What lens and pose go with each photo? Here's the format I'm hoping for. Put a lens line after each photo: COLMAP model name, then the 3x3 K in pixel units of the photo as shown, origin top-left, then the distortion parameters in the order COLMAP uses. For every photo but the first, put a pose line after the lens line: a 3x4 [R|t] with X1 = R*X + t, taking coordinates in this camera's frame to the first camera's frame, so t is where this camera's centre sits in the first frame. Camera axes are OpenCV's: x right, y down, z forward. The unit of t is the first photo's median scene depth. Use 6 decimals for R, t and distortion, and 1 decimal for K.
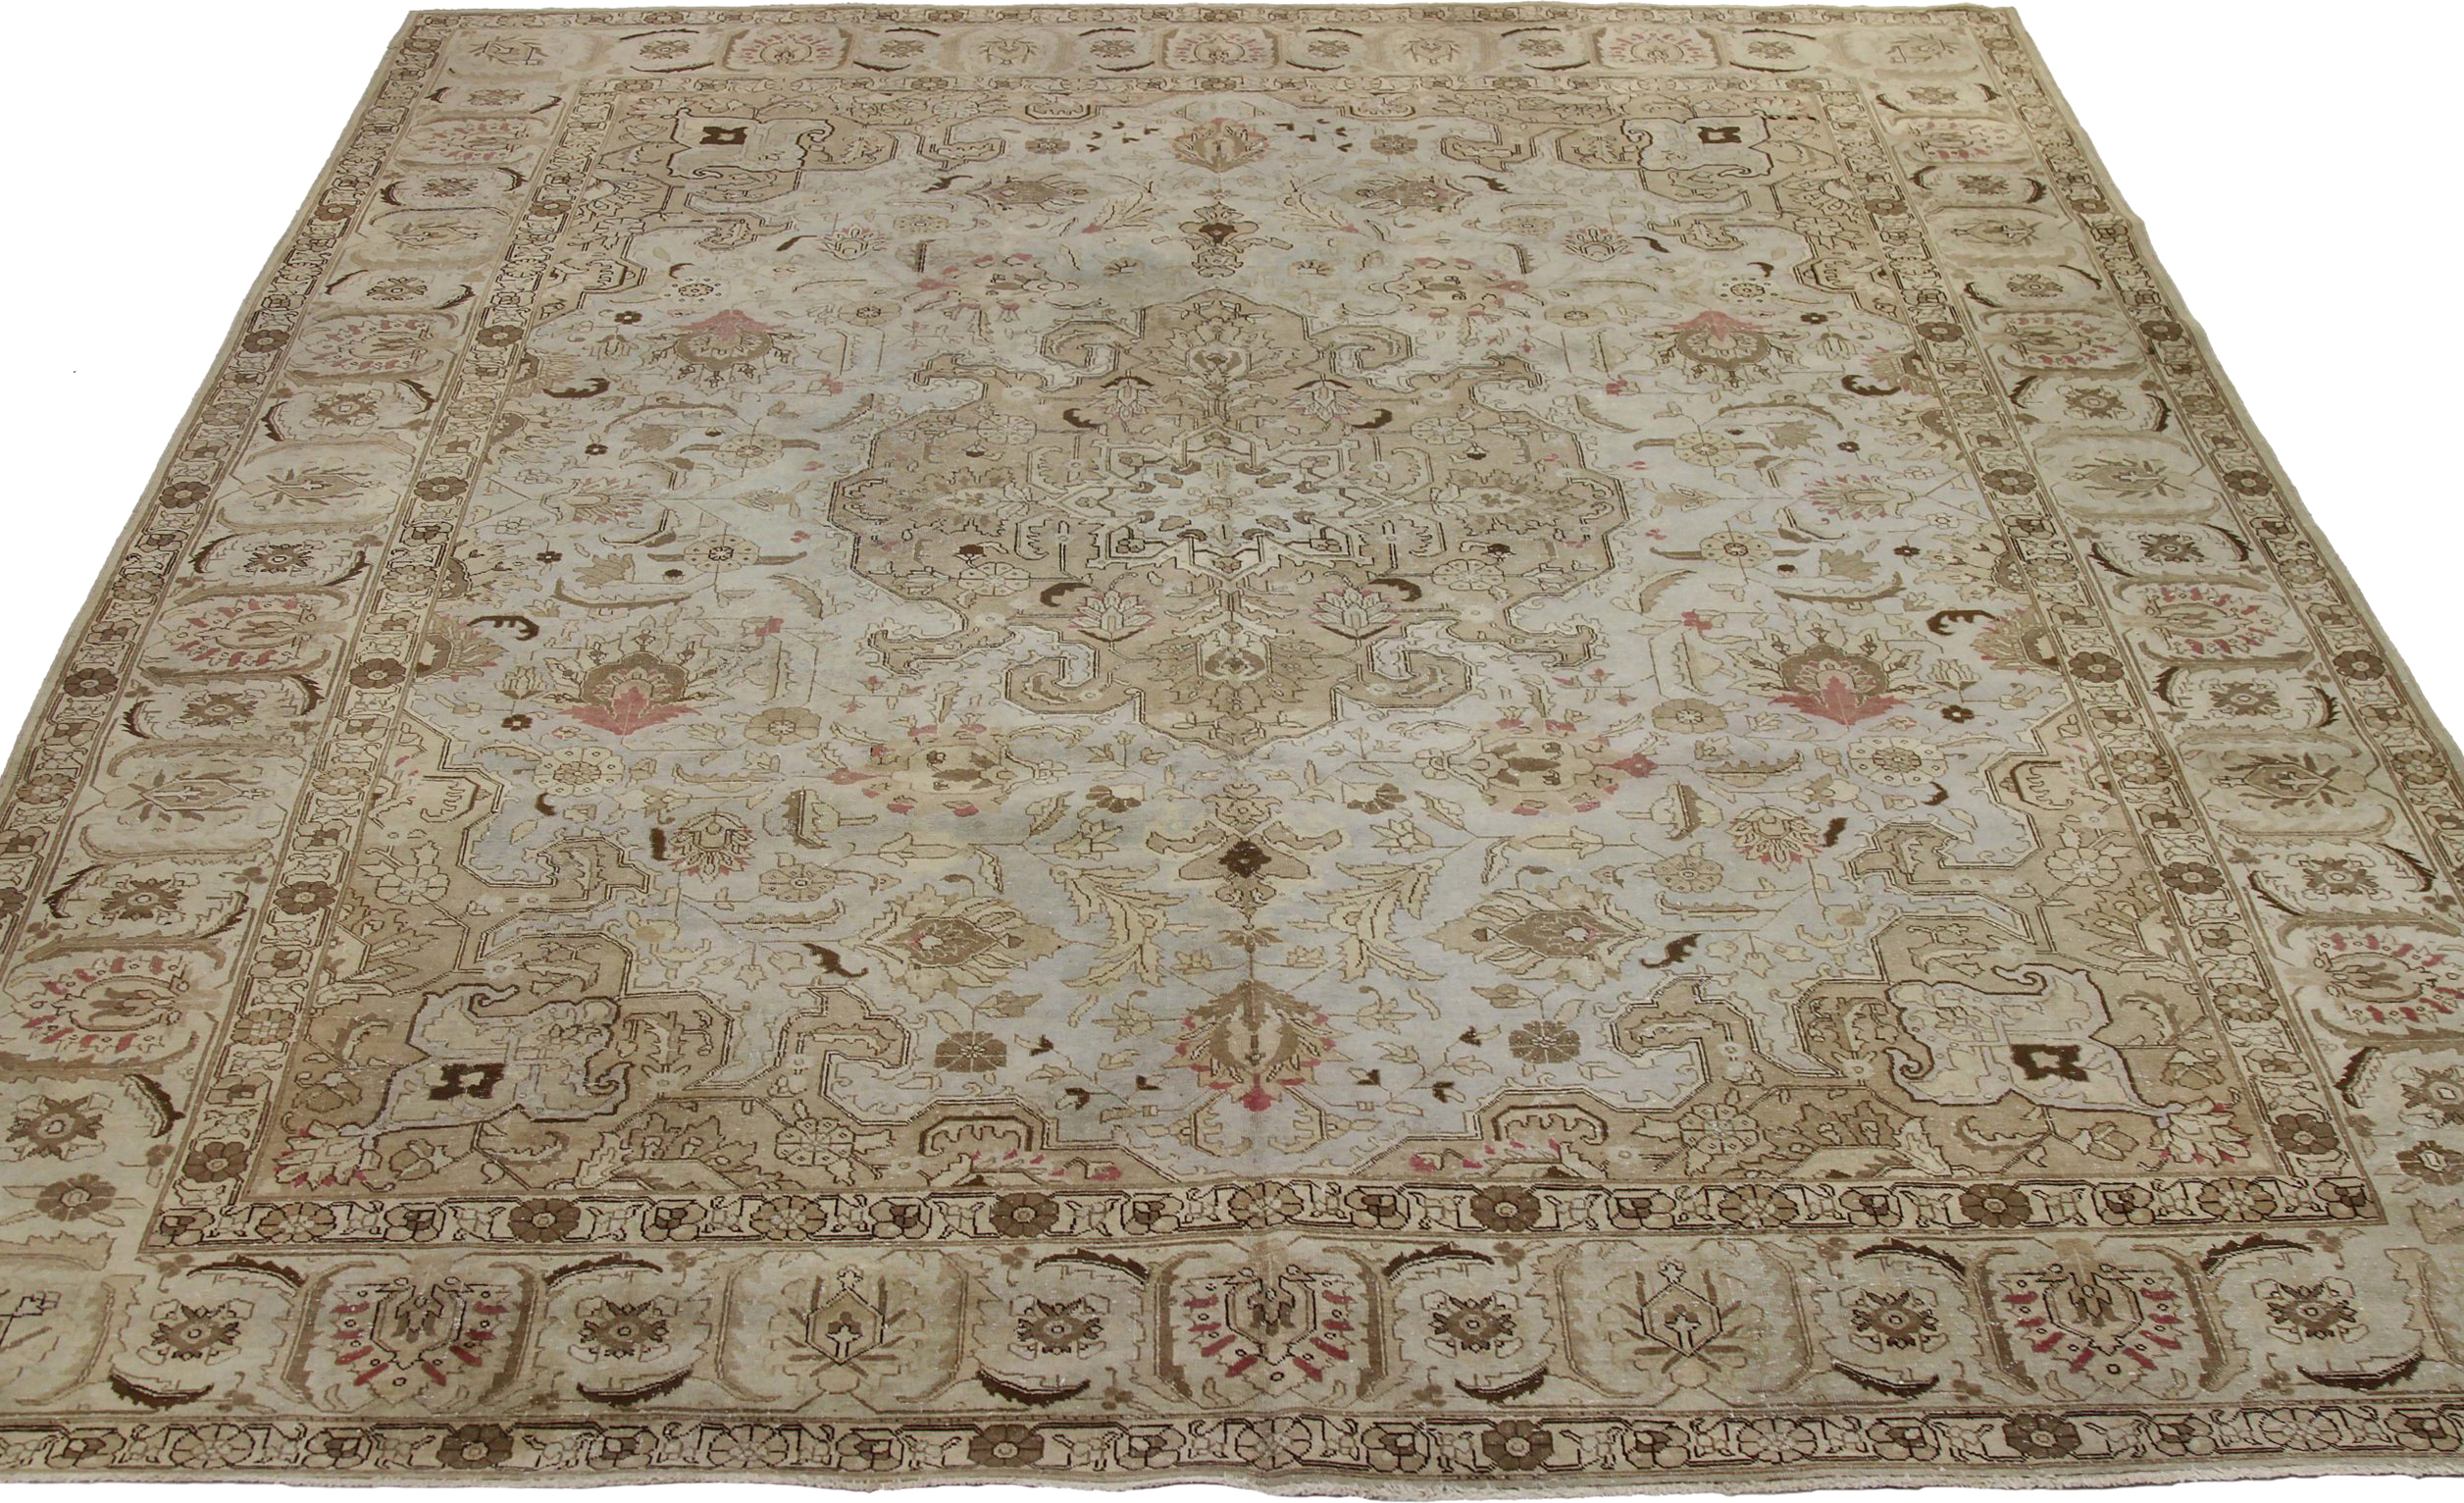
lens RADIAL K [[3029.3, 0, 1230.6], [0, 3029.3, 748.7], [0, 0, 1]] dist [-0.094595, 0.000000]
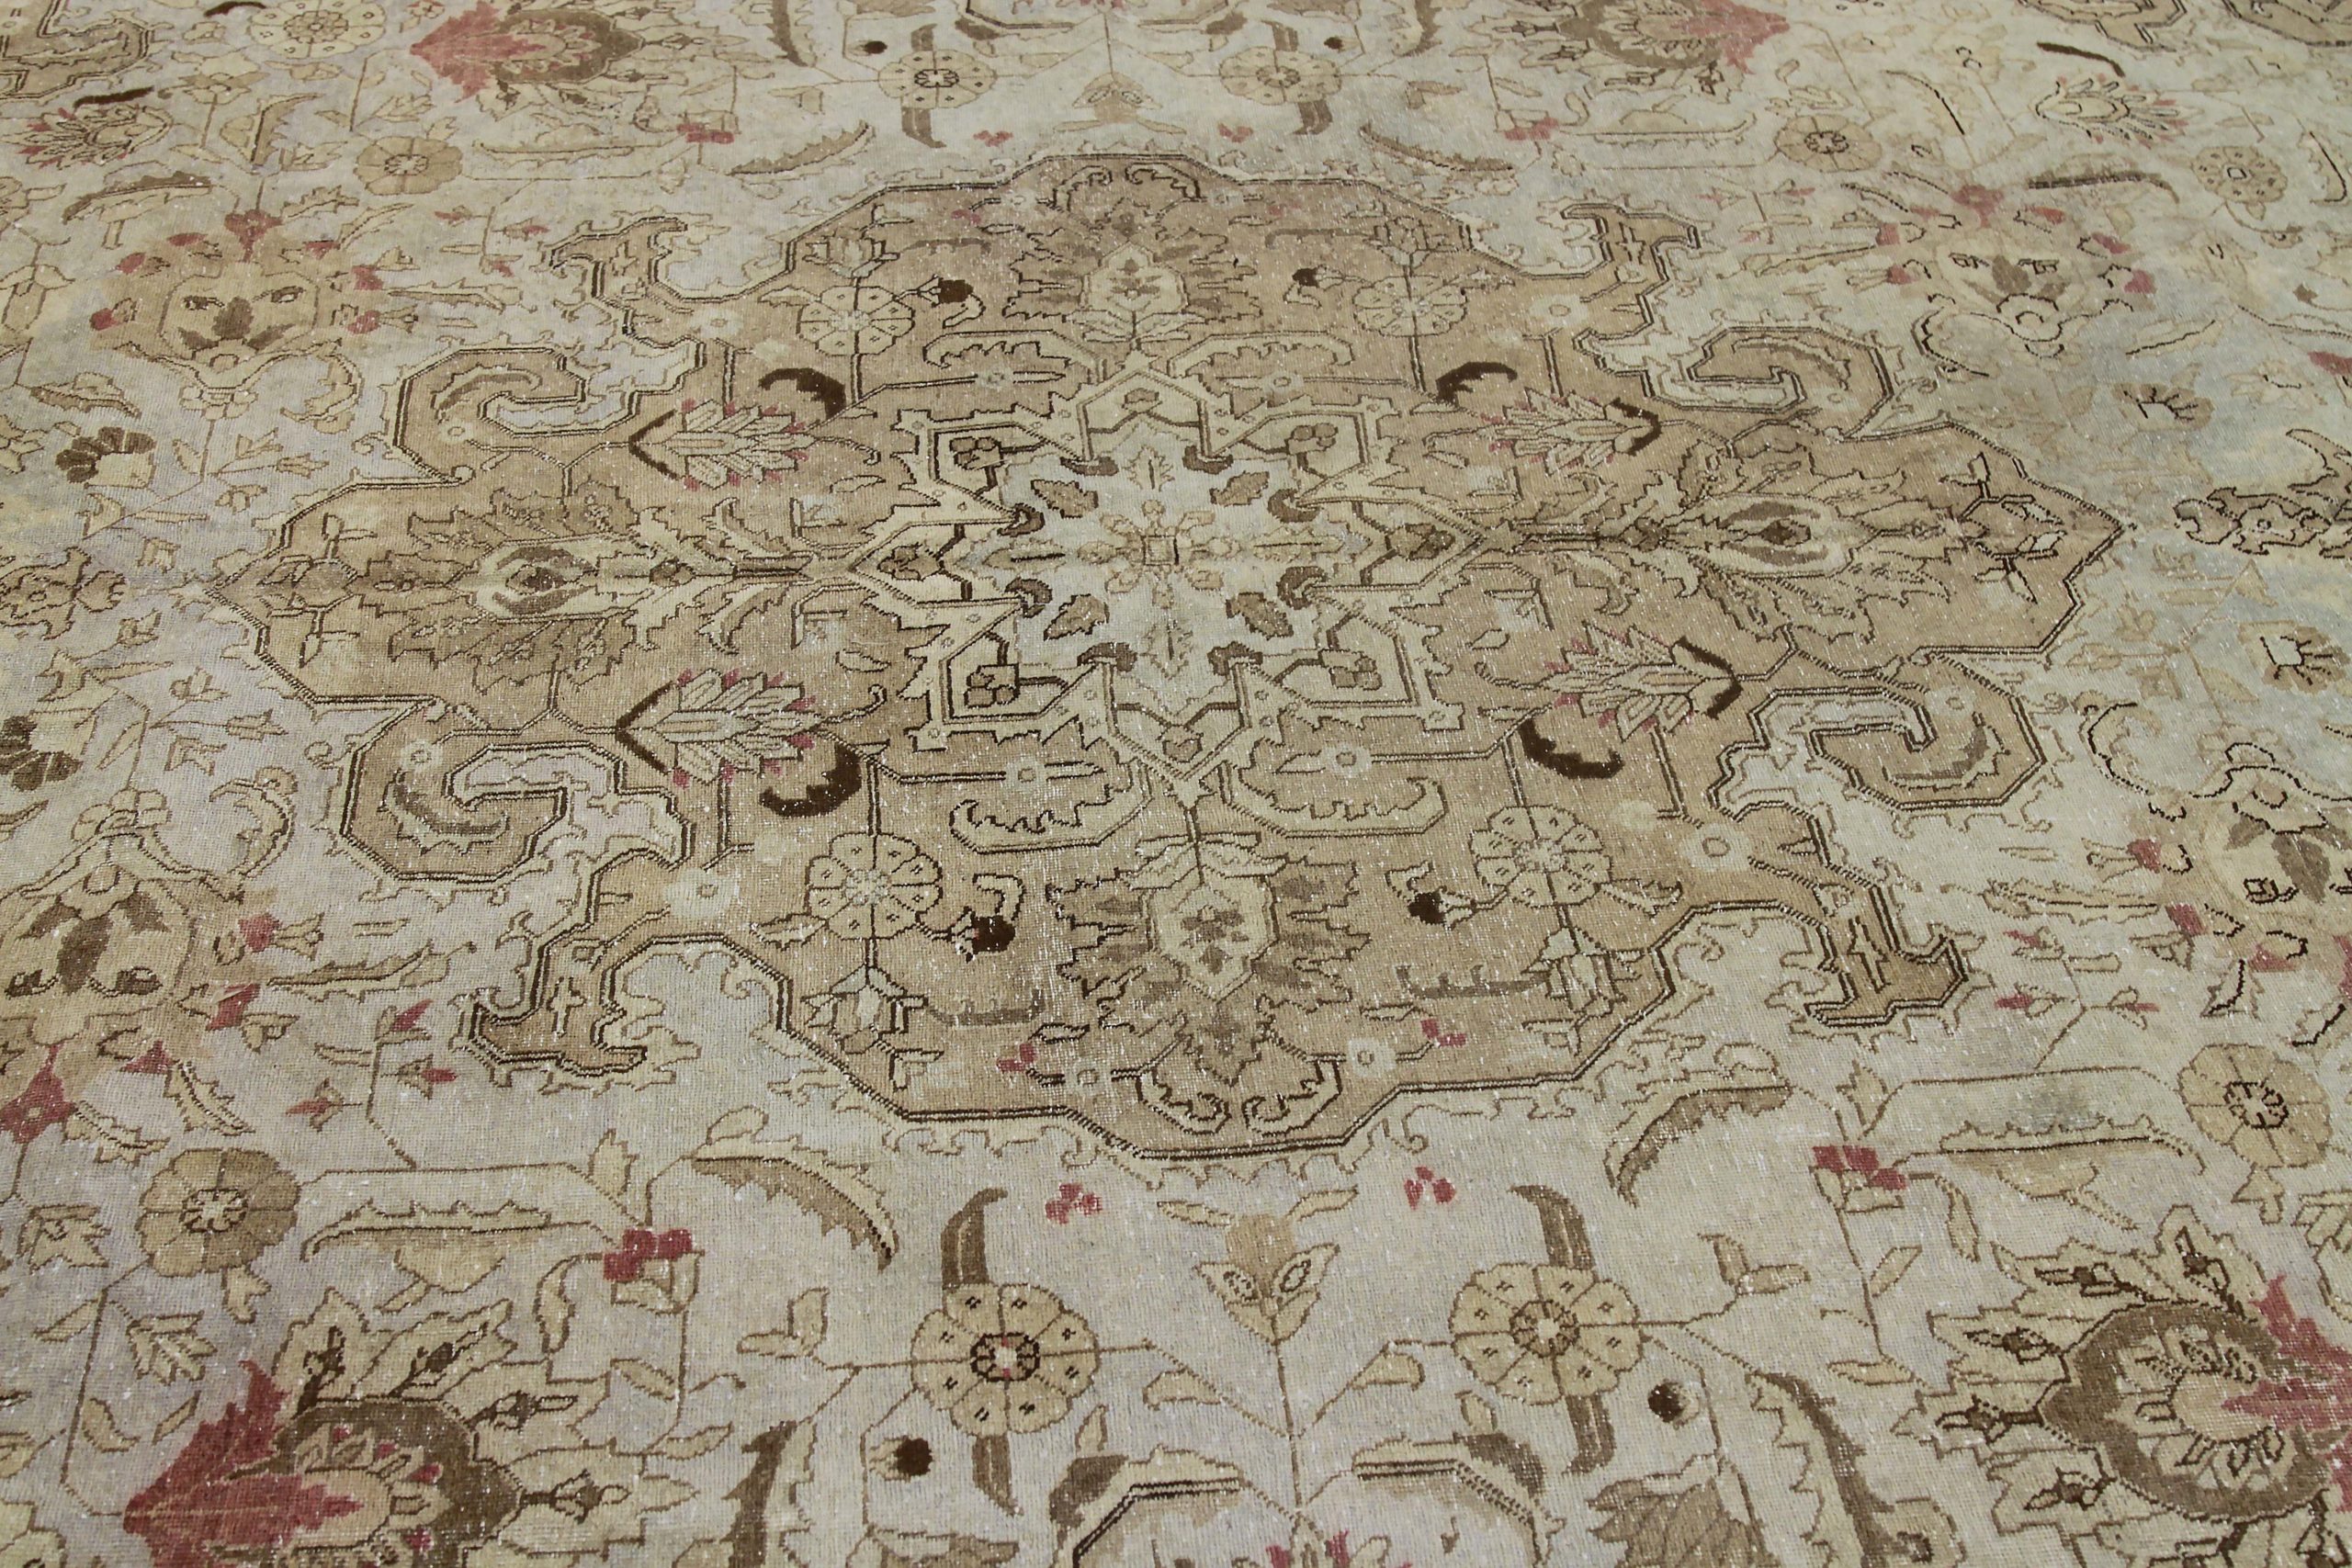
lens RADIAL K [[3402.4, 0, 1183.9], [0, 3402.4, 793.6], [0, 0, 1]] dist [-0.028472, 0.000000]
pose [[0.066513, 0.627303, -0.775930, 0.450283], [-0.591891, 0.650856, 0.475449, -0.323136], [0.803269, 0.427642, 0.414586, 0.817937]]
